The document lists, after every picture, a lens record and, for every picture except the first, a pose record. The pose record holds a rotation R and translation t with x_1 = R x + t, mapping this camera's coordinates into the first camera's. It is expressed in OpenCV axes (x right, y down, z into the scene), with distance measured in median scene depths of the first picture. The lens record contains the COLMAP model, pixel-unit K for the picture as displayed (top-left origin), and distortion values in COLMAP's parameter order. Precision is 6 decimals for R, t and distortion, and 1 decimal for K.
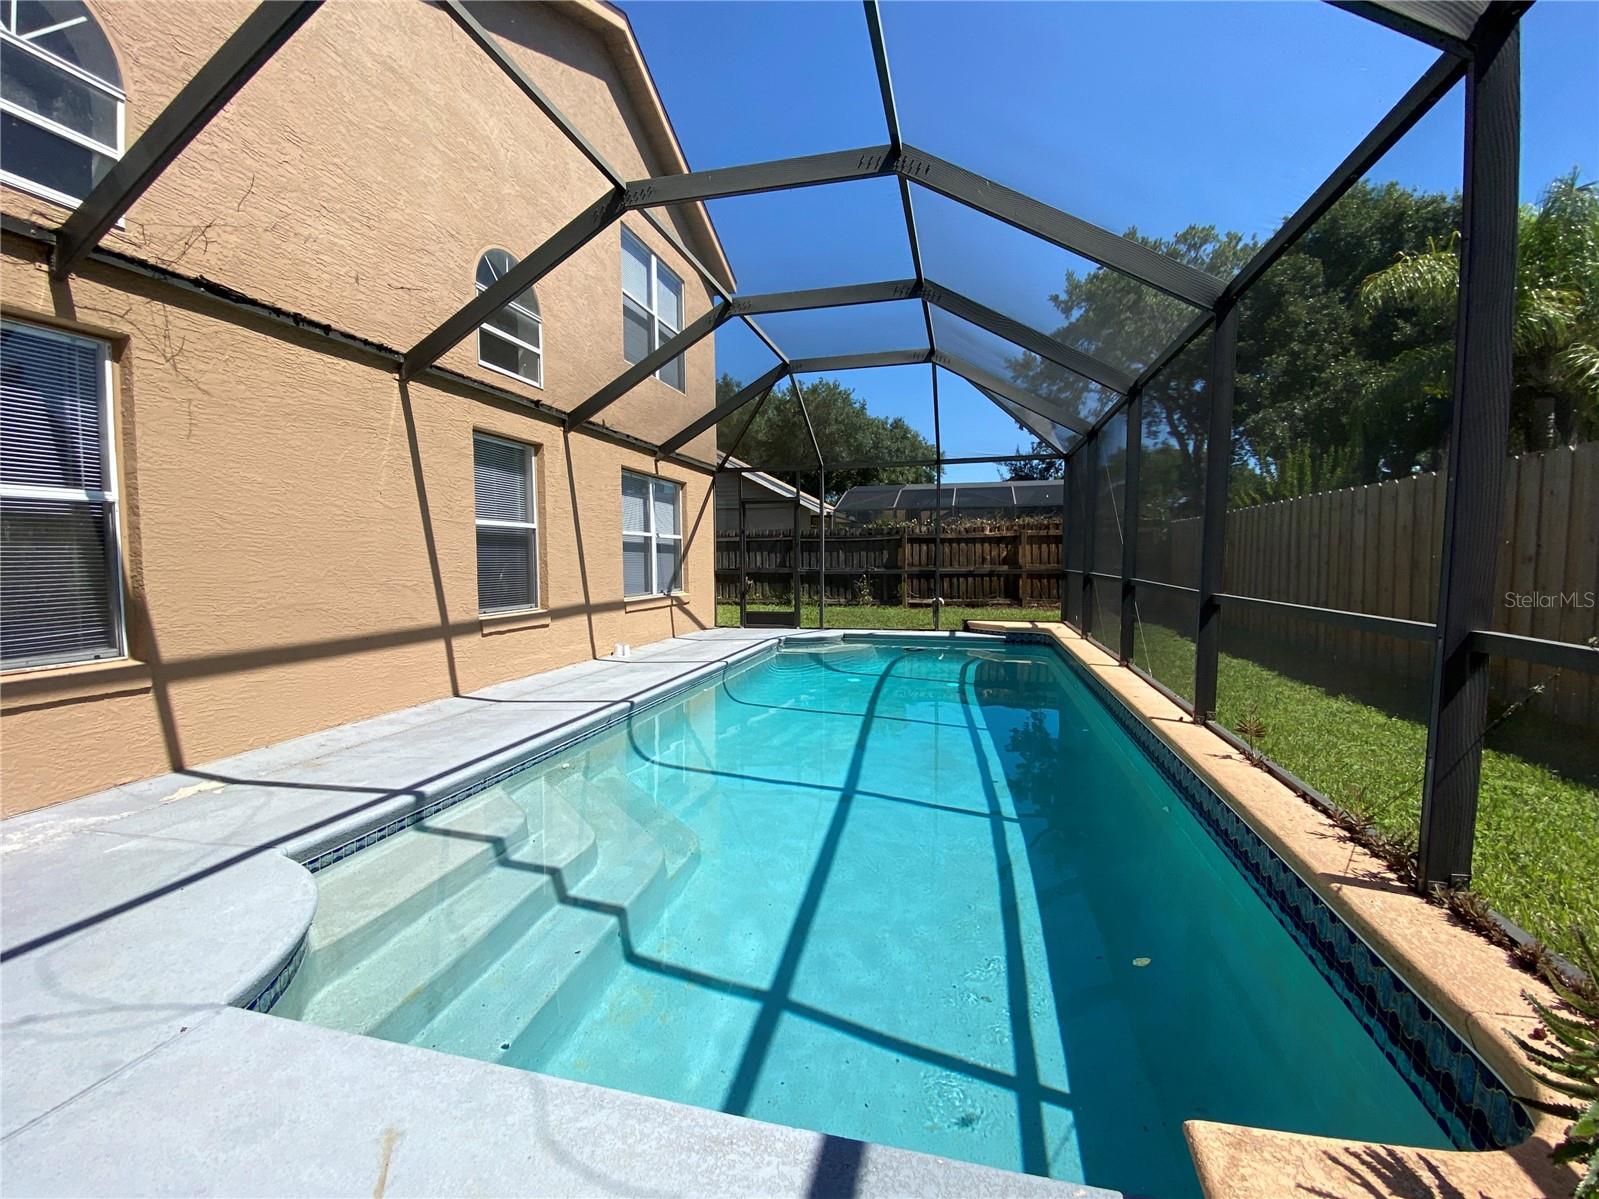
lens RADIAL K [[646.4, 0, 801.5], [0, 646.4, 593.6], [0, 0, 1]] dist [0.000699, -0.012216]
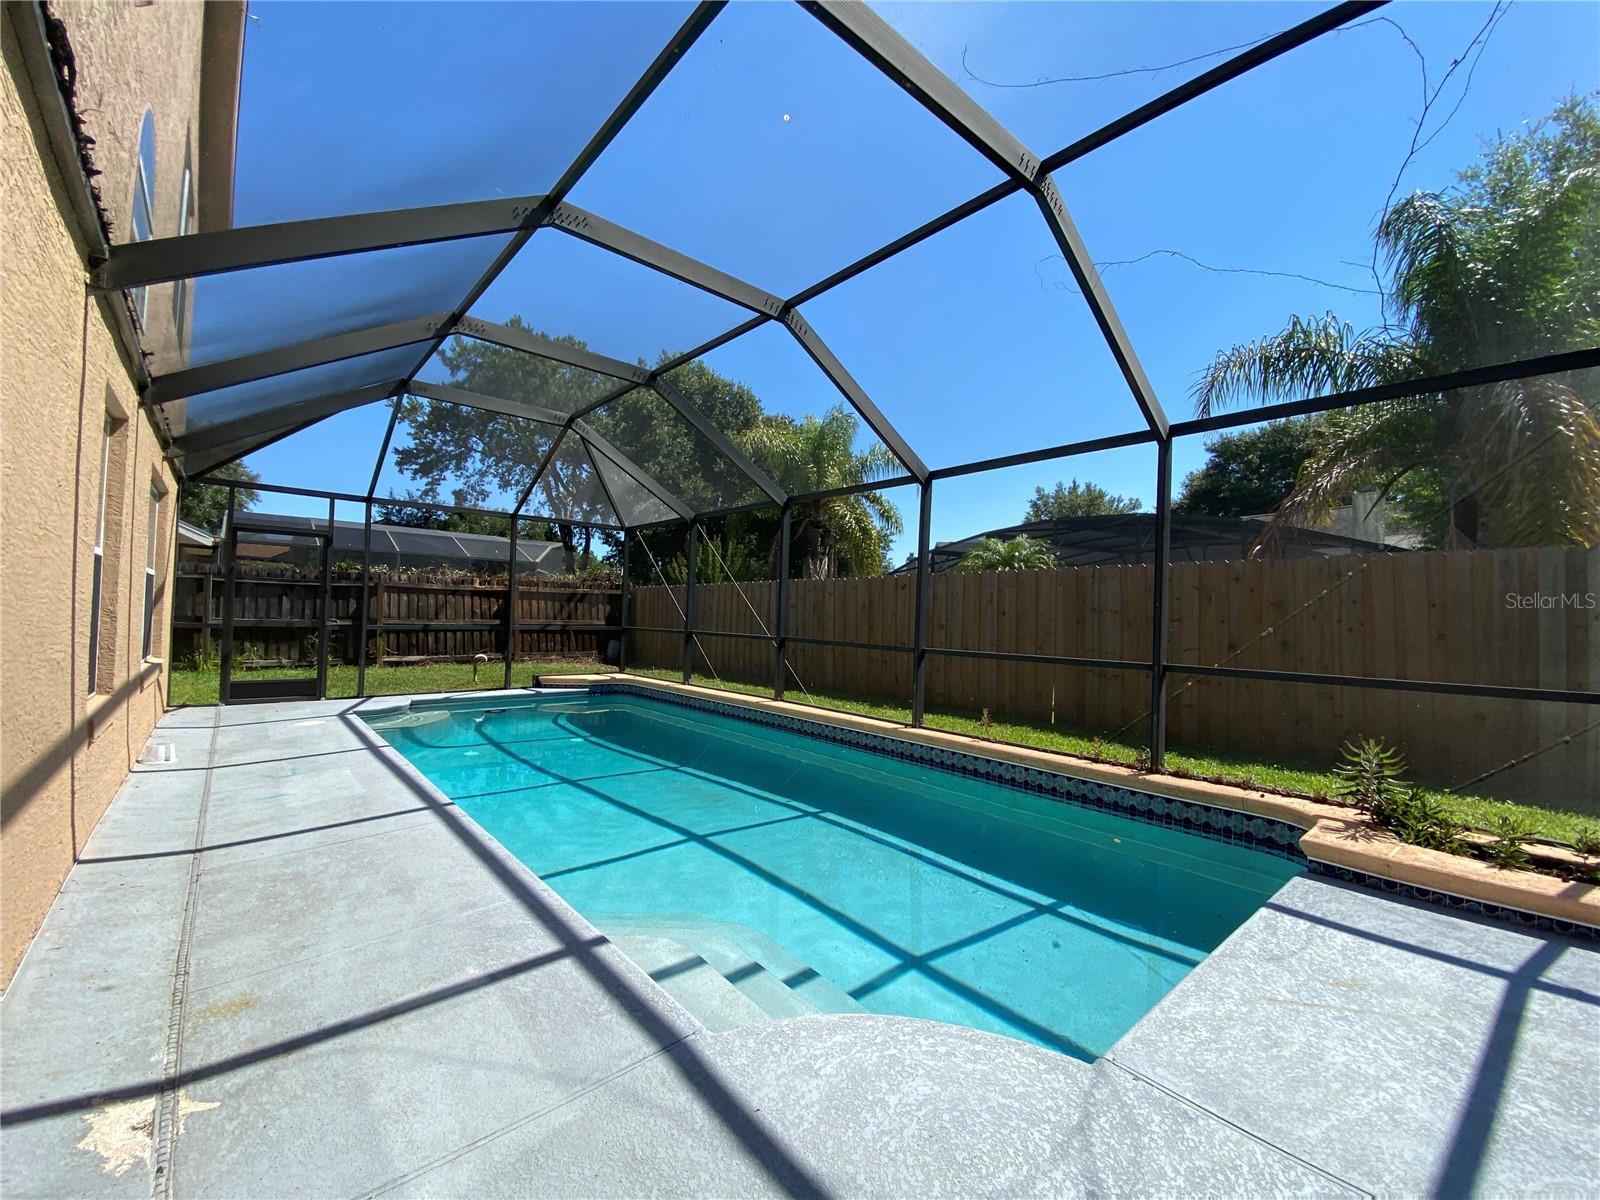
lens RADIAL K [[634.7, 0, 796.0], [0, 634.7, 589.2], [0, 0, 1]] dist [-0.054224, -0.000040]
pose [[0.544681, 0.055725, 0.836790, -0.241775], [0.019742, 0.996661, -0.079222, -0.005263], [-0.838411, 0.059671, 0.541762, 0.091369]]
